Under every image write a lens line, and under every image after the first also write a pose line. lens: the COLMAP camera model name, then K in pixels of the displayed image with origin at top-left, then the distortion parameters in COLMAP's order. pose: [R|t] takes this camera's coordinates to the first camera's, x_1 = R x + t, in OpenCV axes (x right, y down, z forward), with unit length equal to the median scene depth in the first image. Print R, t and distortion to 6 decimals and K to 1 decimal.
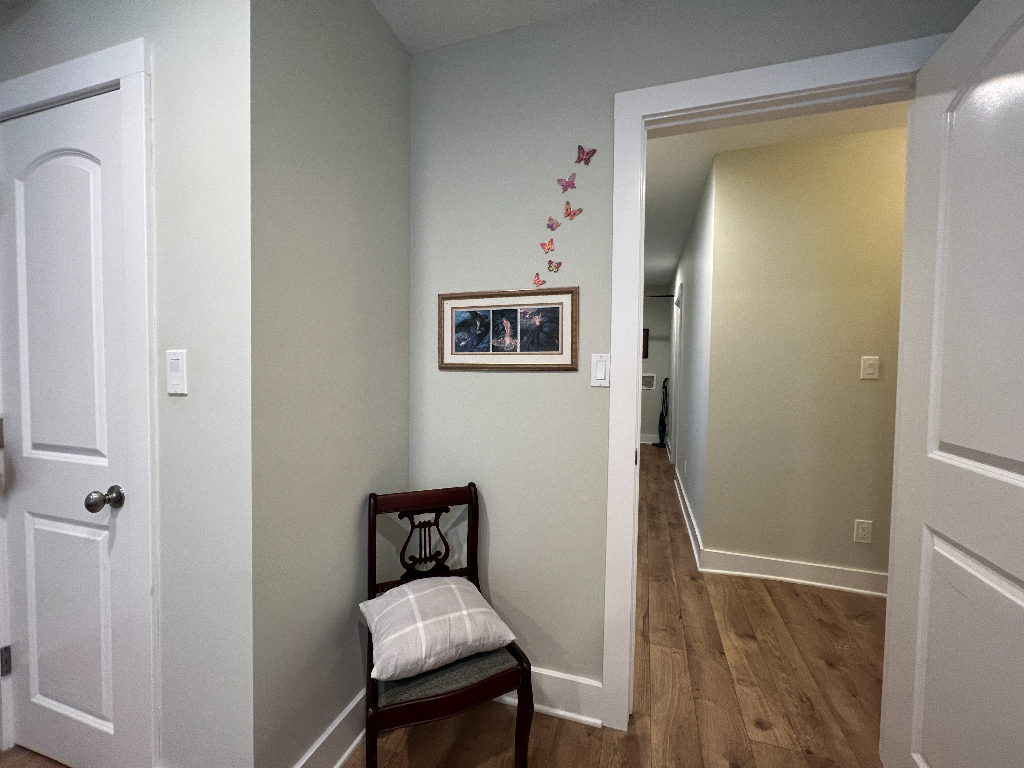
lens RADIAL K [[415.3, 0, 511.4], [0, 415.3, 379.3], [0, 0, 1]] dist [-0.005405, 0.000405]
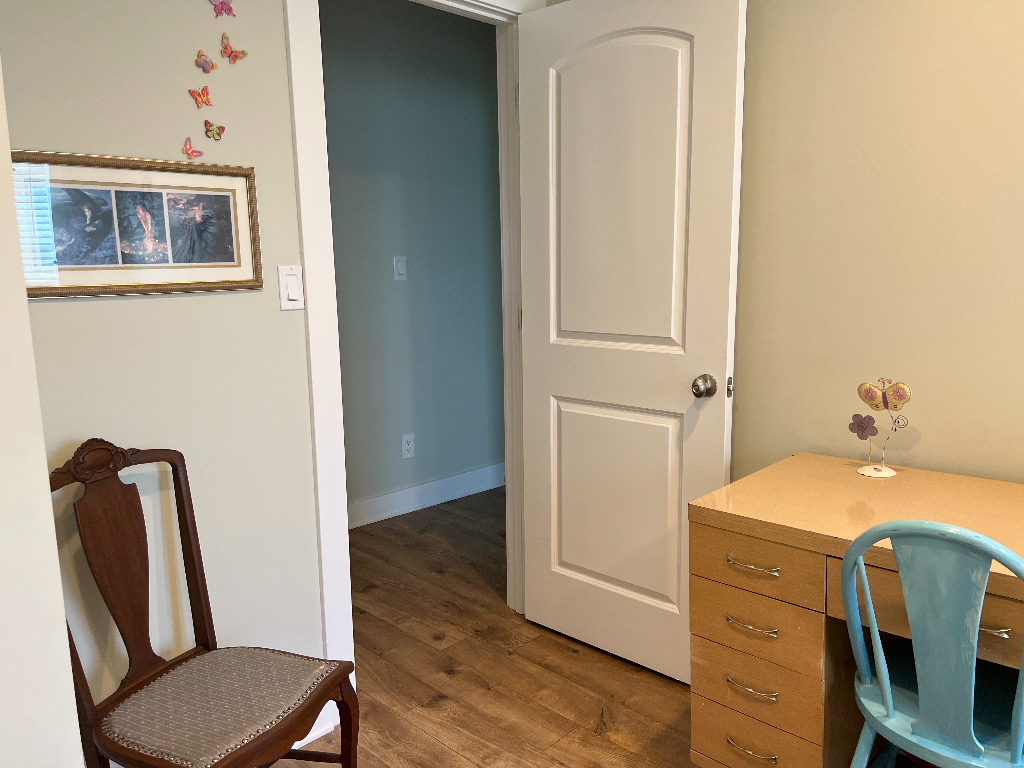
lens RADIAL K [[772.3, 0, 510.8], [0, 772.3, 386.0], [0, 0, 1]] dist [-0.004477, -0.001263]
pose [[0.435193, -0.158419, 0.886290, -0.814030], [0.050990, 0.987155, 0.151411, -0.034322], [-0.898892, -0.020701, 0.437681, 0.036067]]
